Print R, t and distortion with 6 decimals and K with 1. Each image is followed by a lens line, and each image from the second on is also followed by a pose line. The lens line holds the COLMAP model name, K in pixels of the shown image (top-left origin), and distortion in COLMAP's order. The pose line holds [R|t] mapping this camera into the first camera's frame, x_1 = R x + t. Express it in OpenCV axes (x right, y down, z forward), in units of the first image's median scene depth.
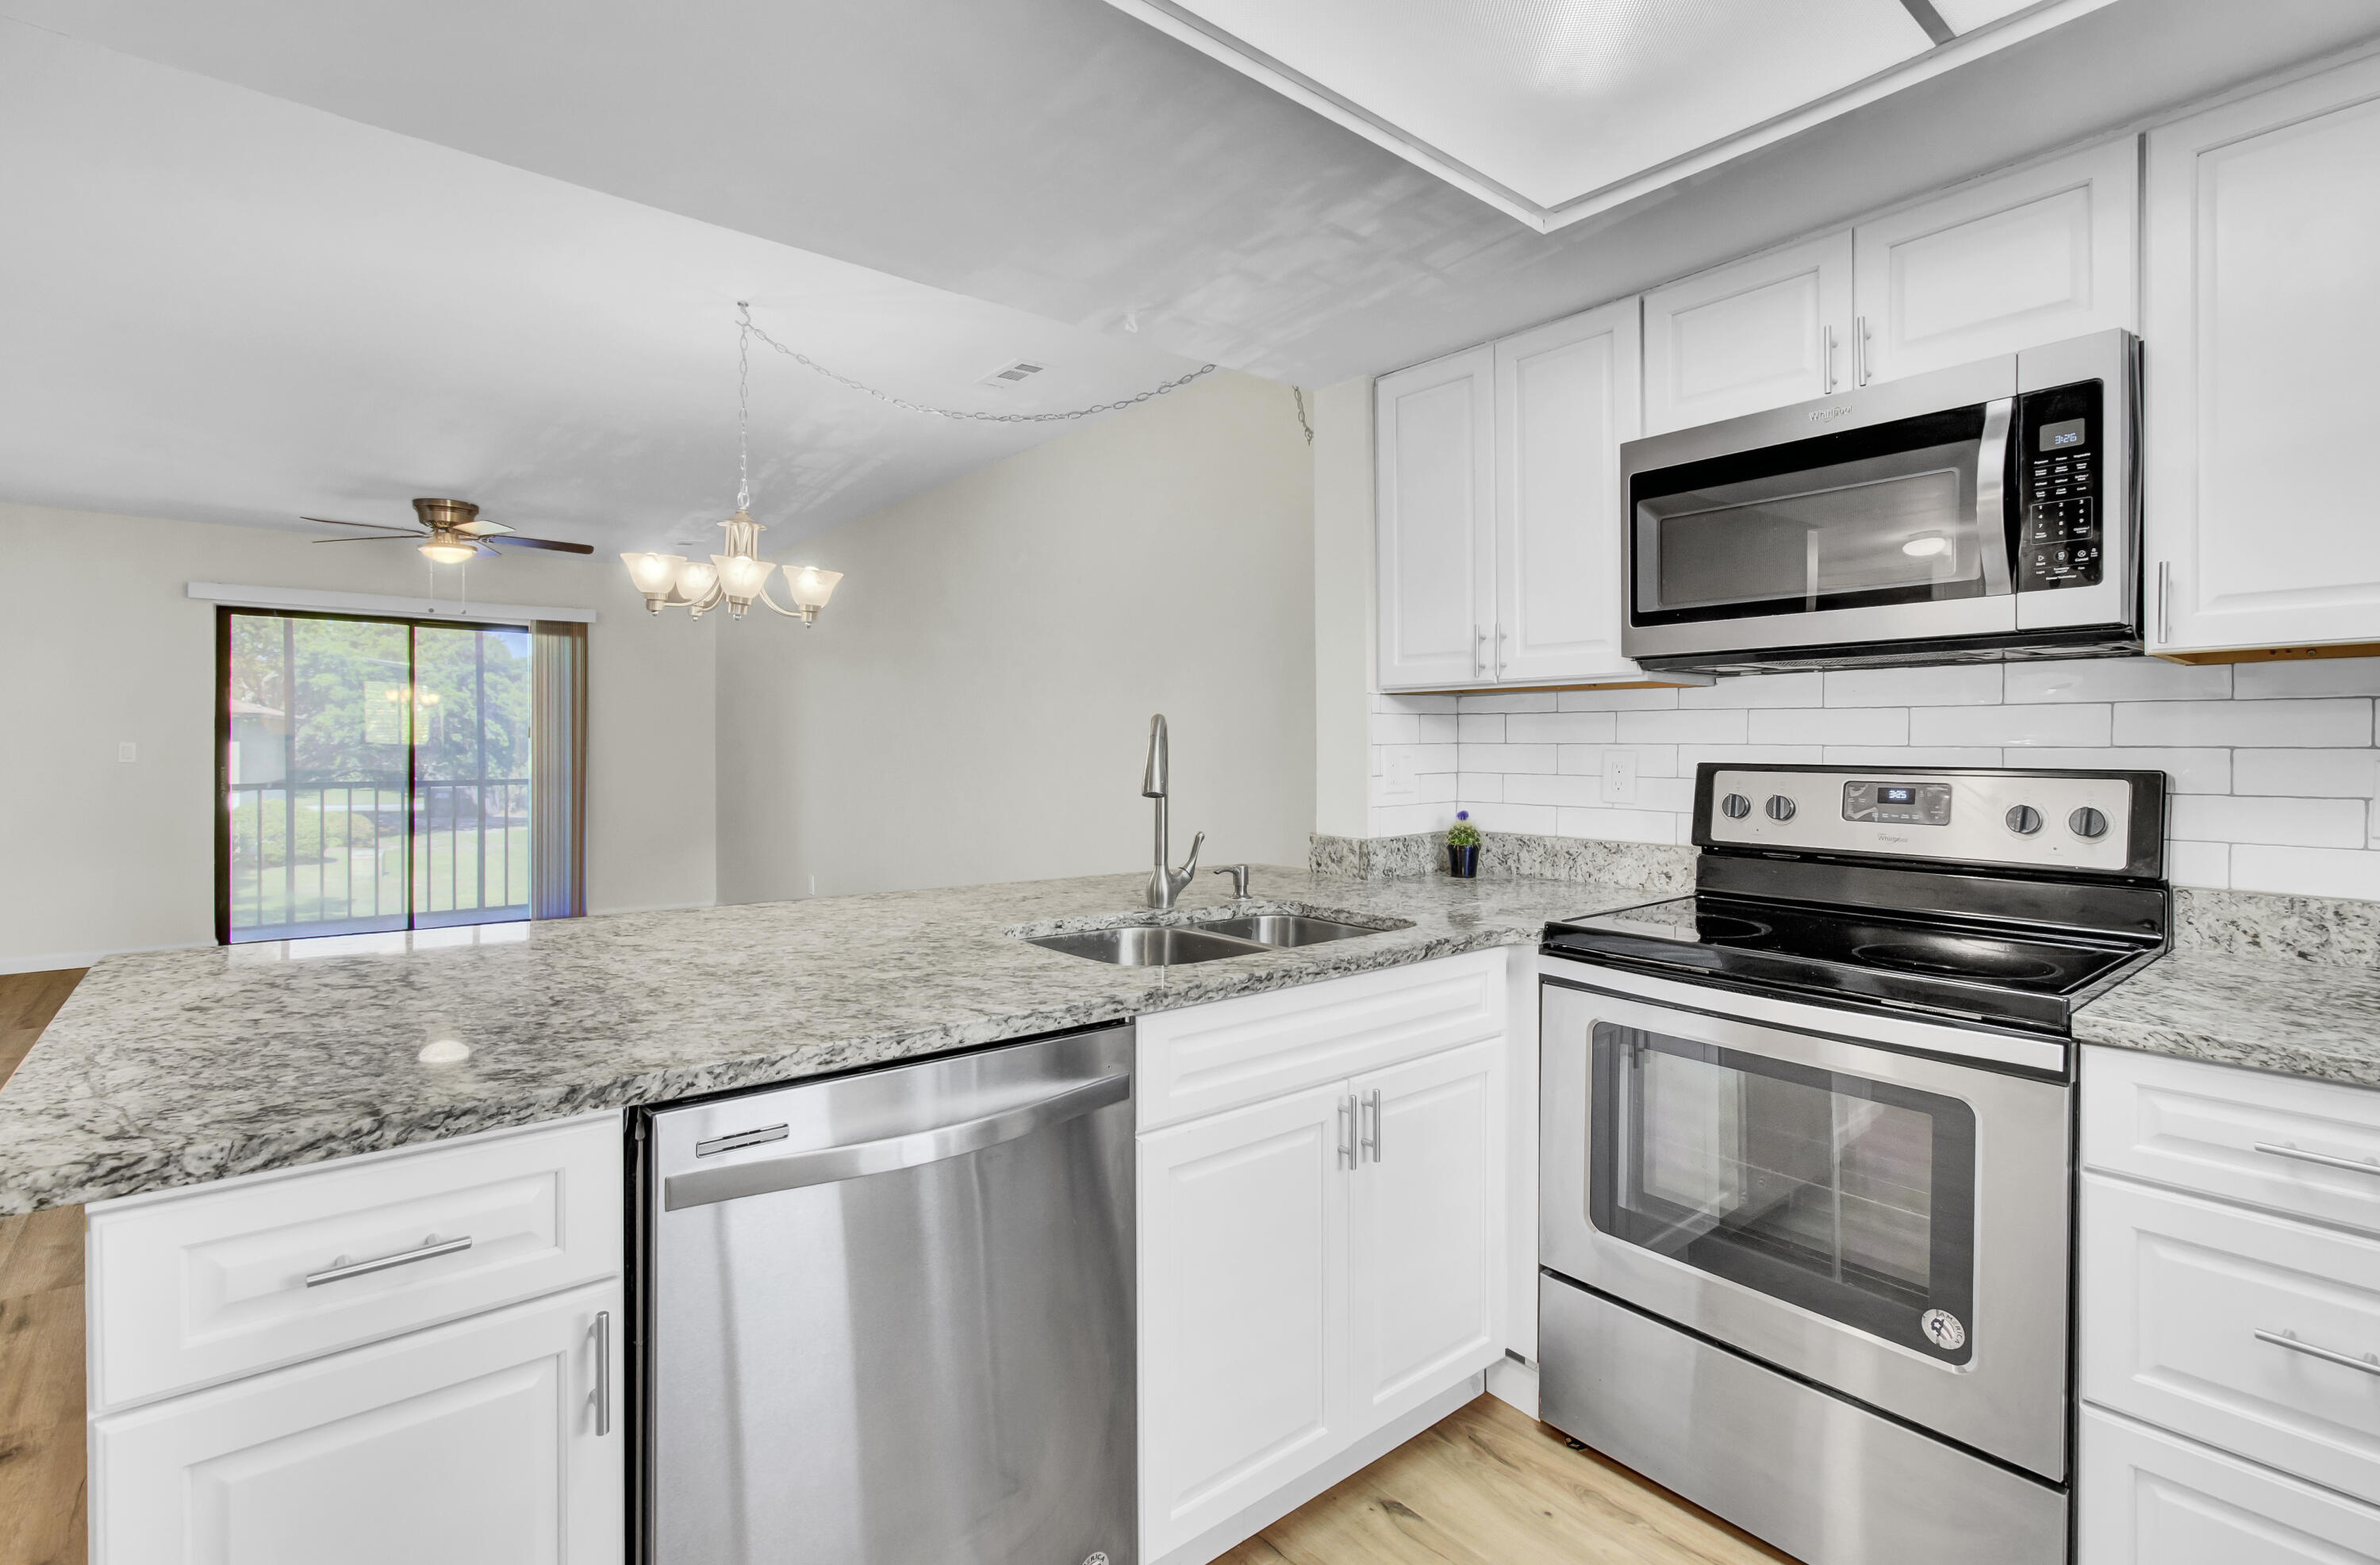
lens RADIAL K [[1098.8, 0, 1197.2], [0, 1098.8, 758.9], [0, 0, 1]] dist [-0.006587, 0.004796]
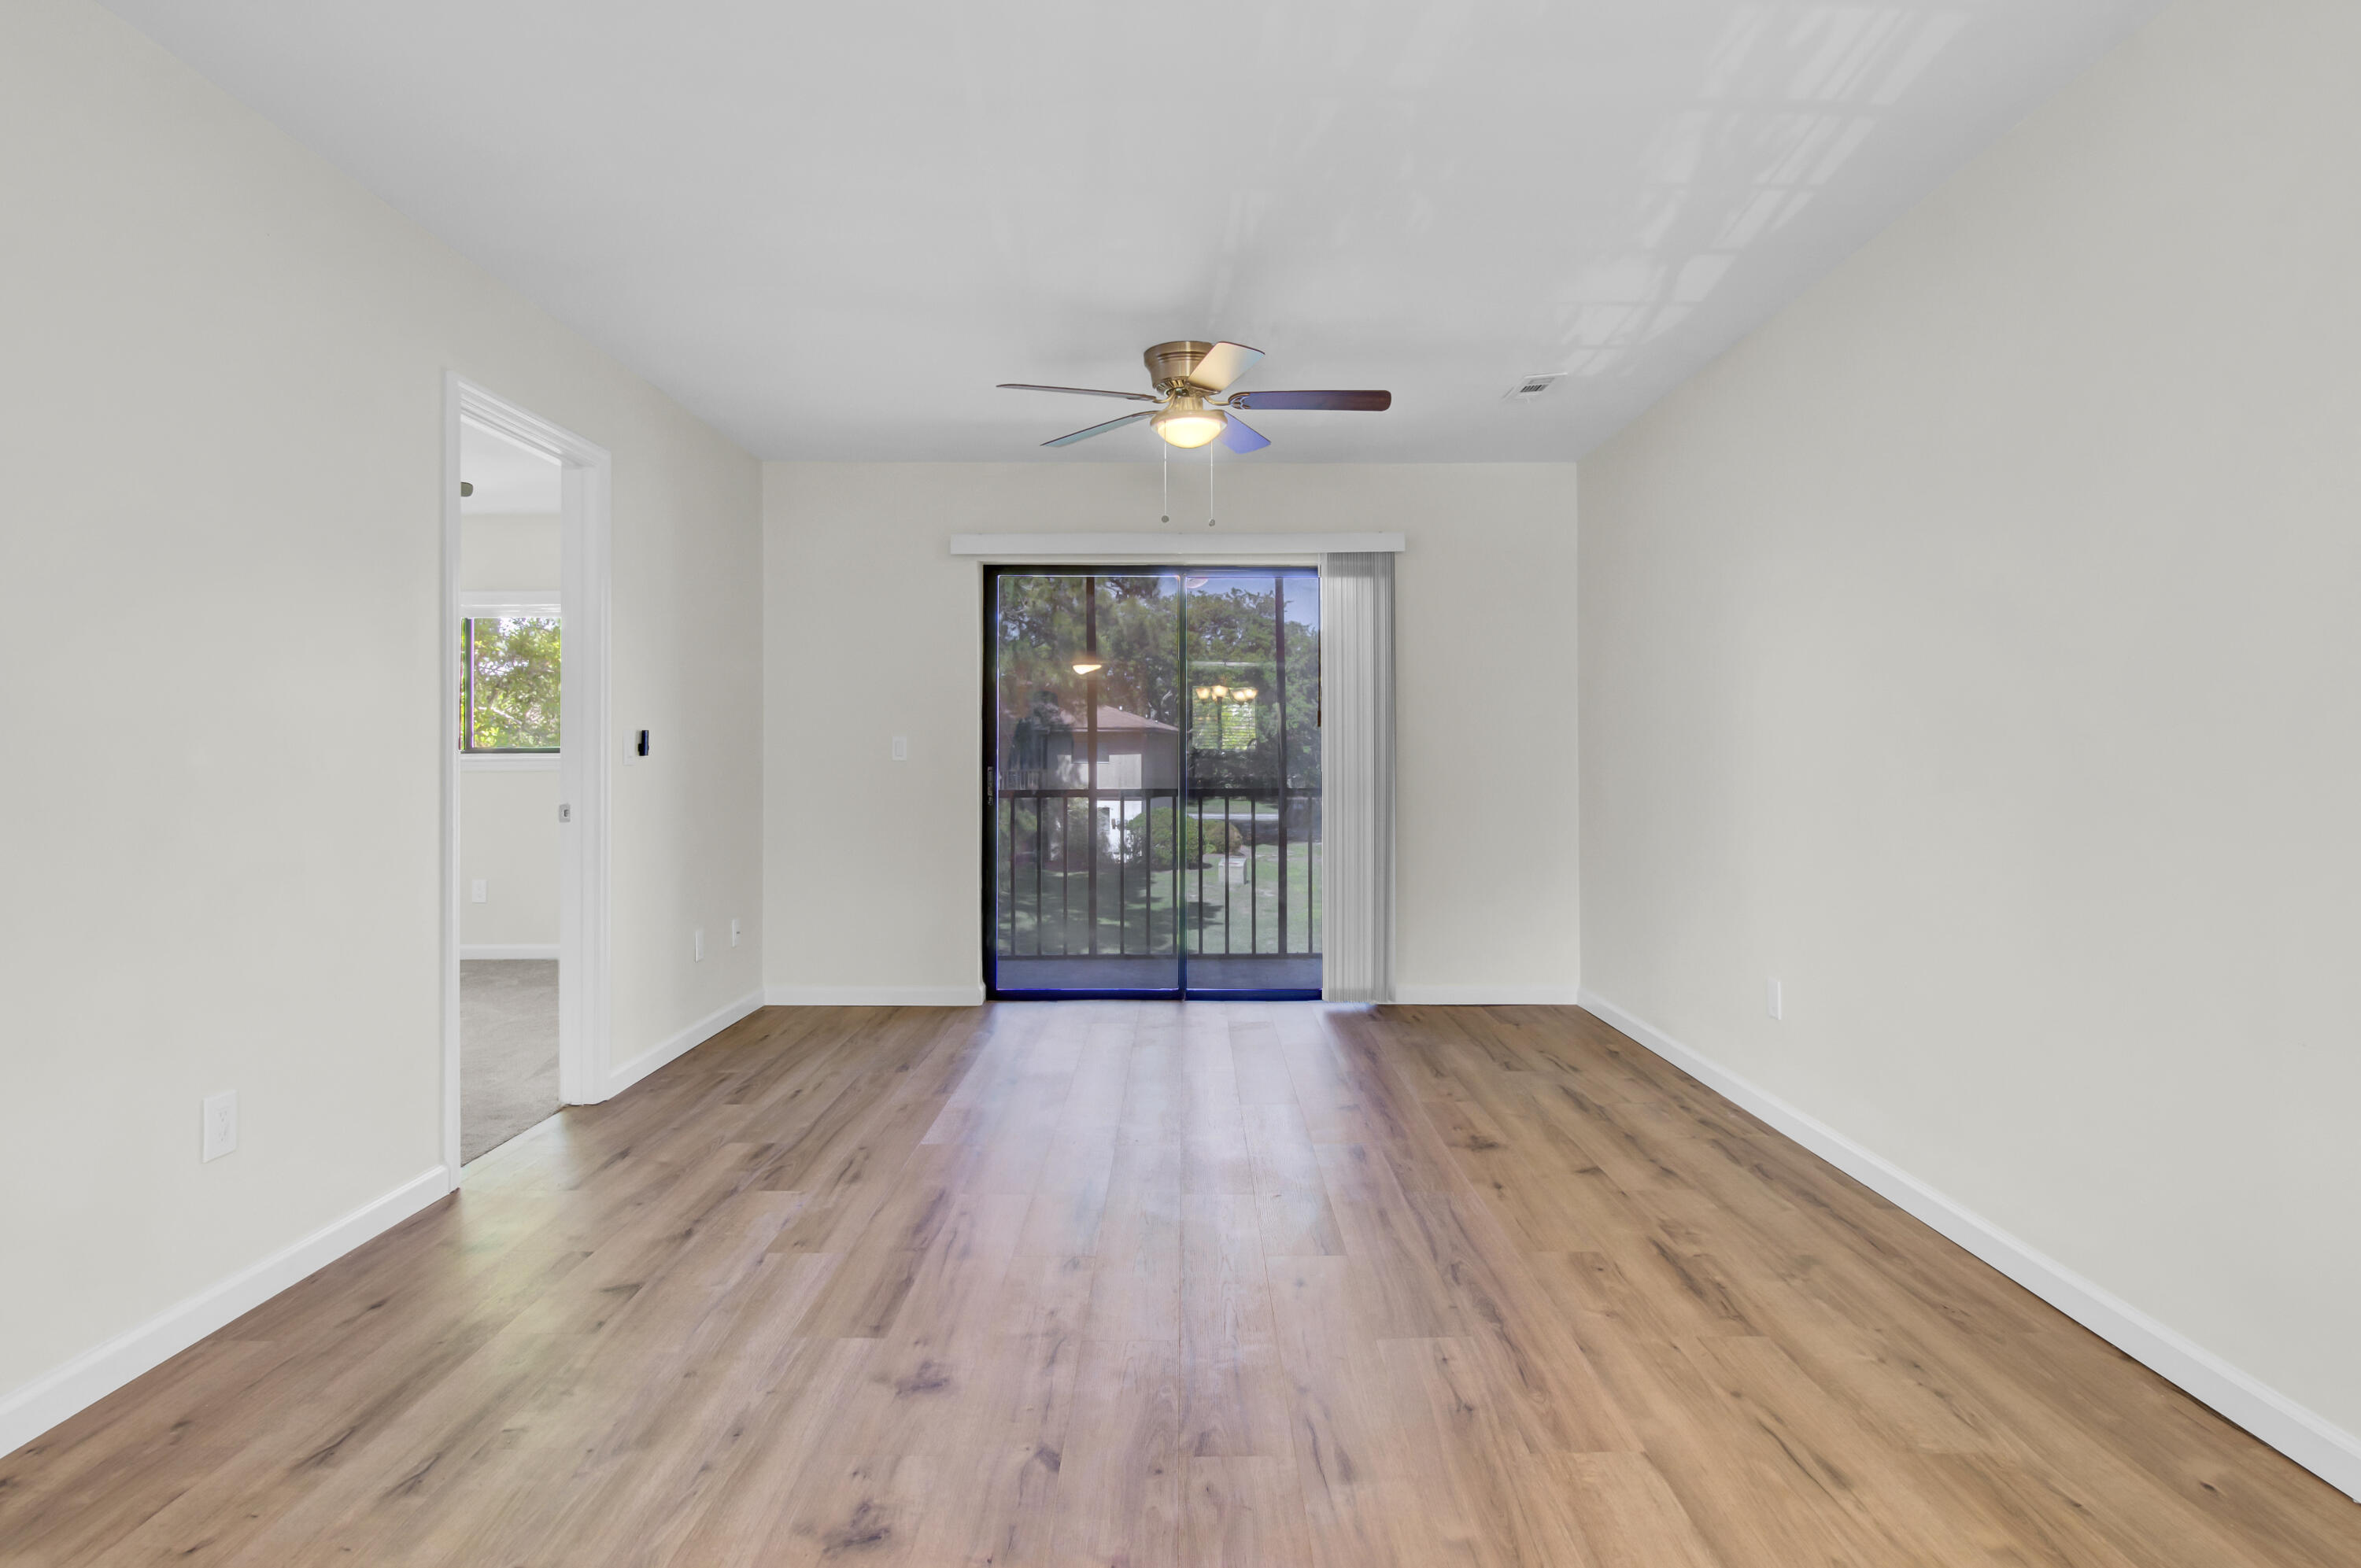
lens RADIAL K [[1254.8, 0, 1195.1], [0, 1254.8, 764.9], [0, 0, 1]] dist [0.001088, -0.001569]
pose [[0.770902, -0.000539, -0.636954, -0.452445], [-0.003949, 0.999976, -0.005626, 0.024956], [0.636942, 0.006852, 0.770881, 0.926246]]
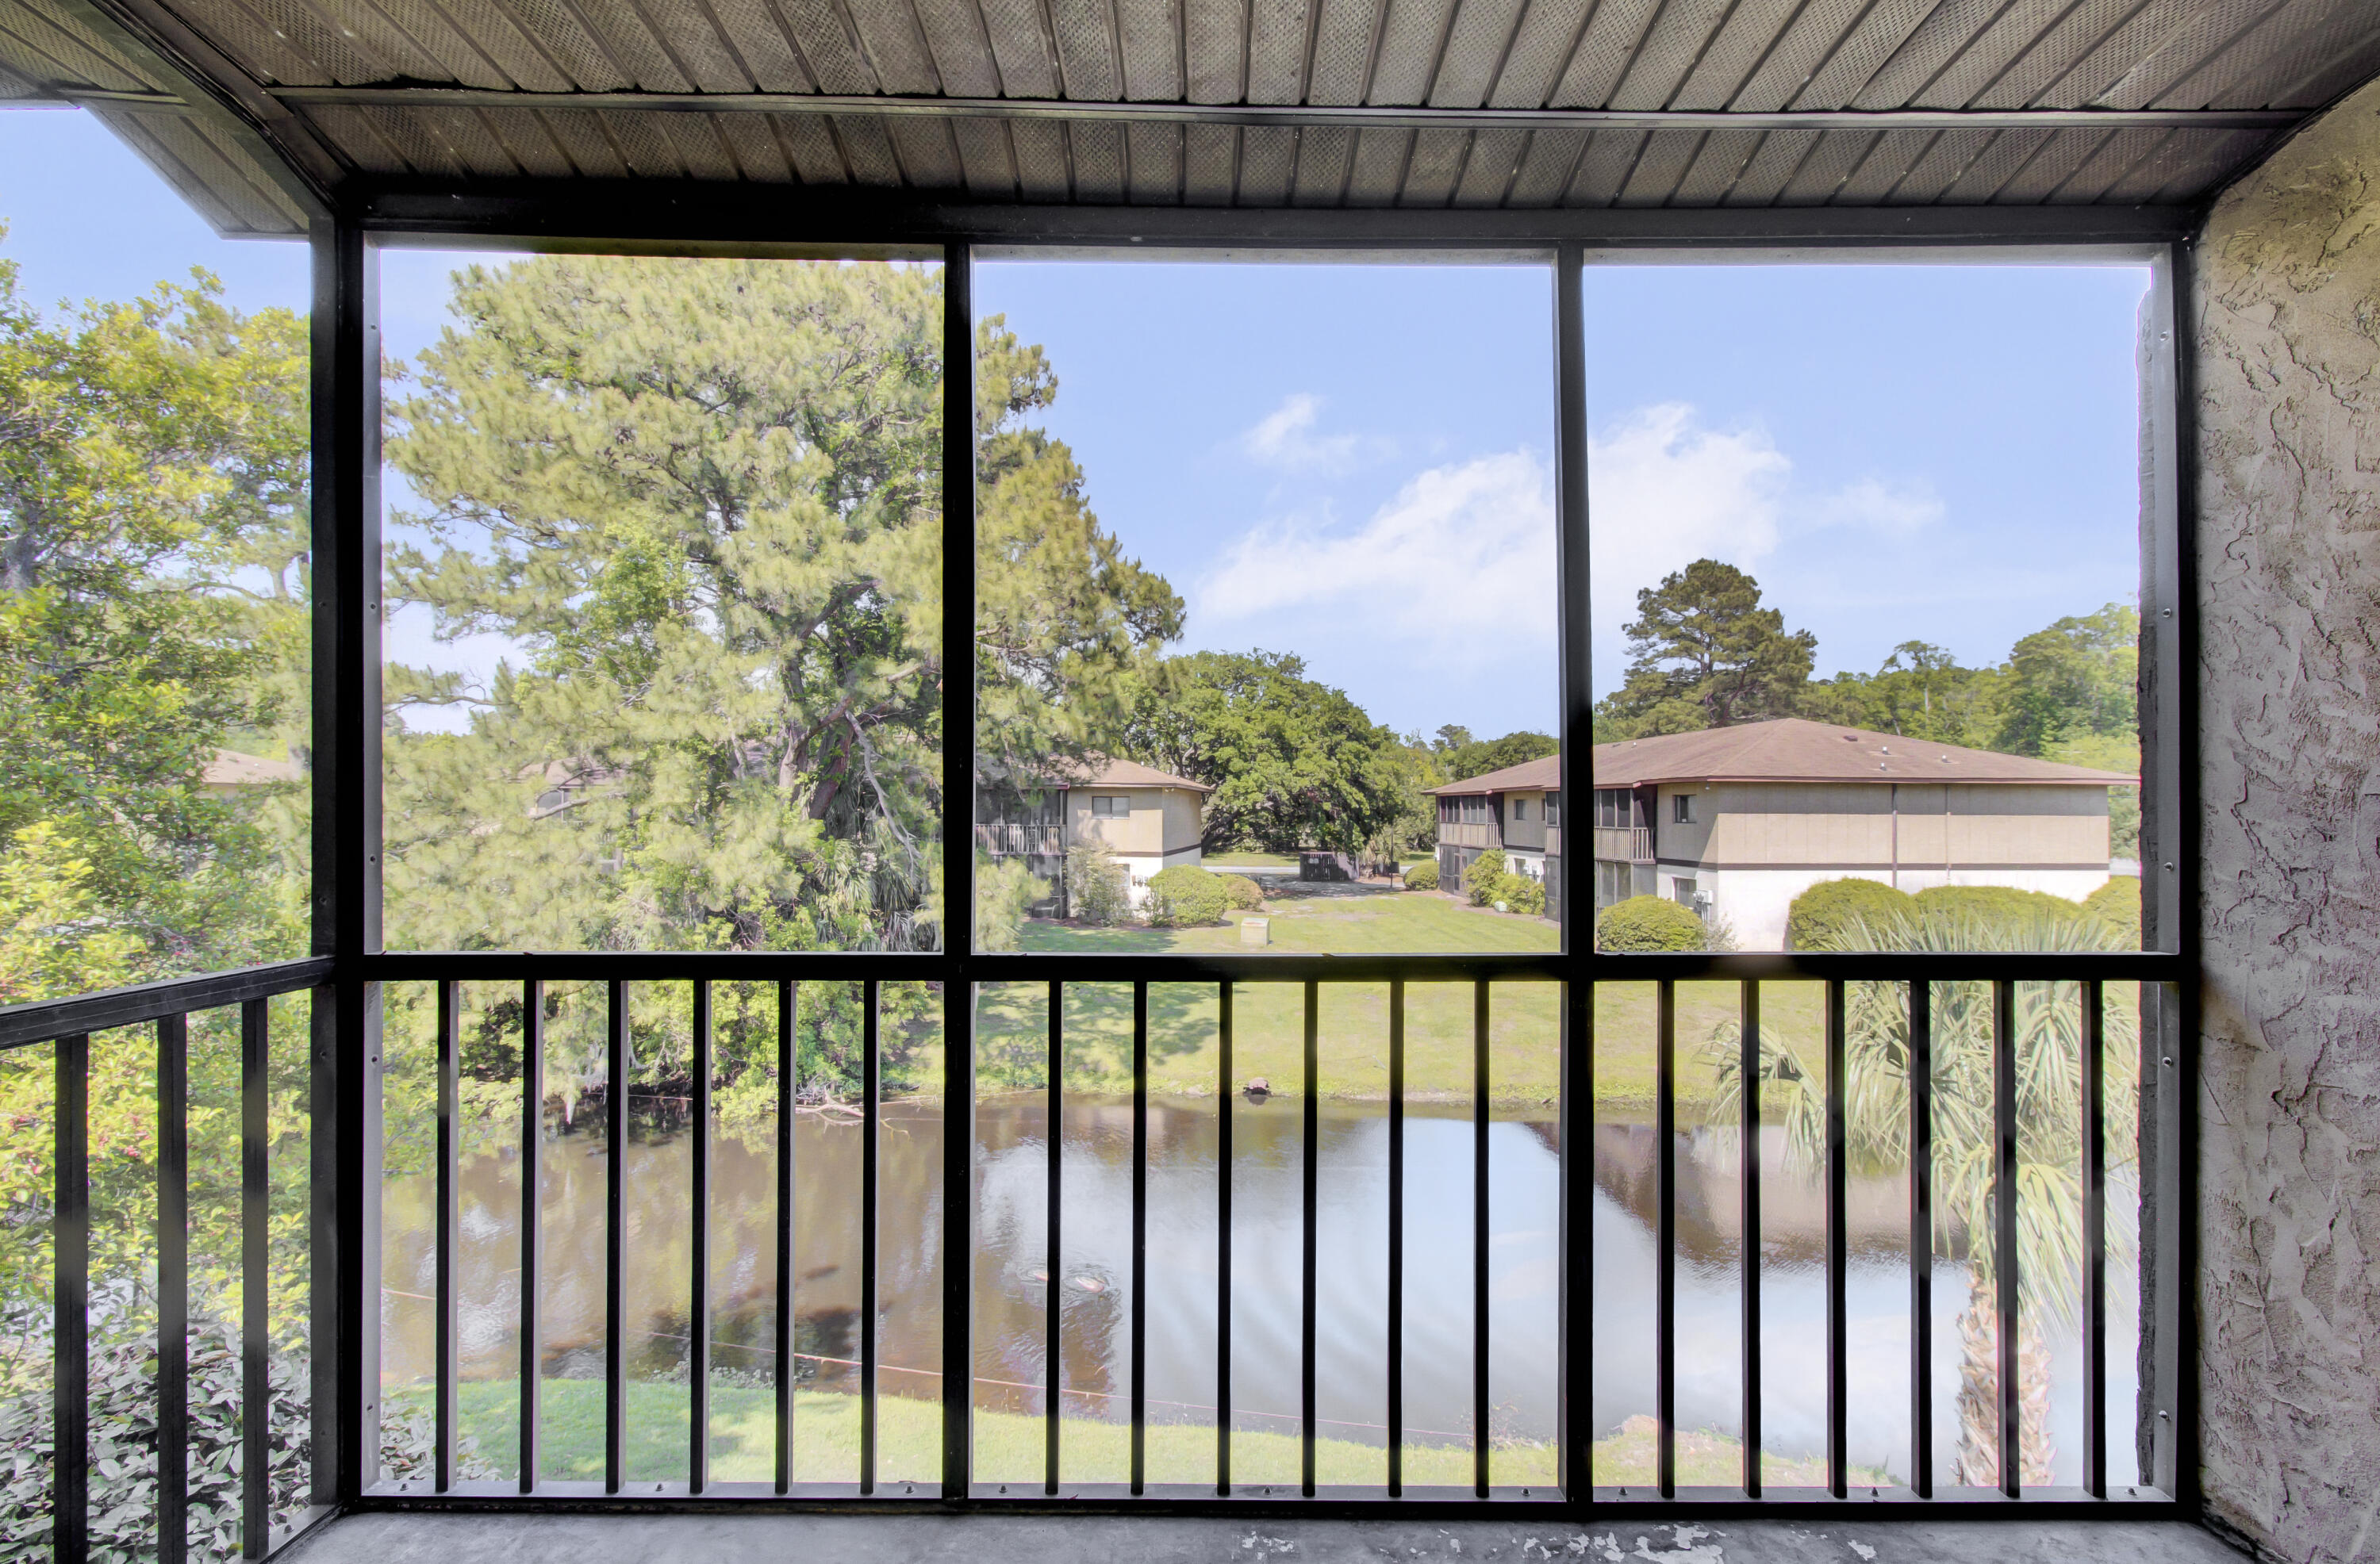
lens RADIAL K [[1098.8, 0, 1210.6], [0, 1098.8, 814.7], [0, 0, 1]] dist [-0.006587, 0.004796]
pose [[0.769891, 0.003676, -0.638165, -1.897650], [-0.011512, 0.999901, -0.008130, -0.033572], [0.638072, 0.013606, 0.769857, 2.581127]]
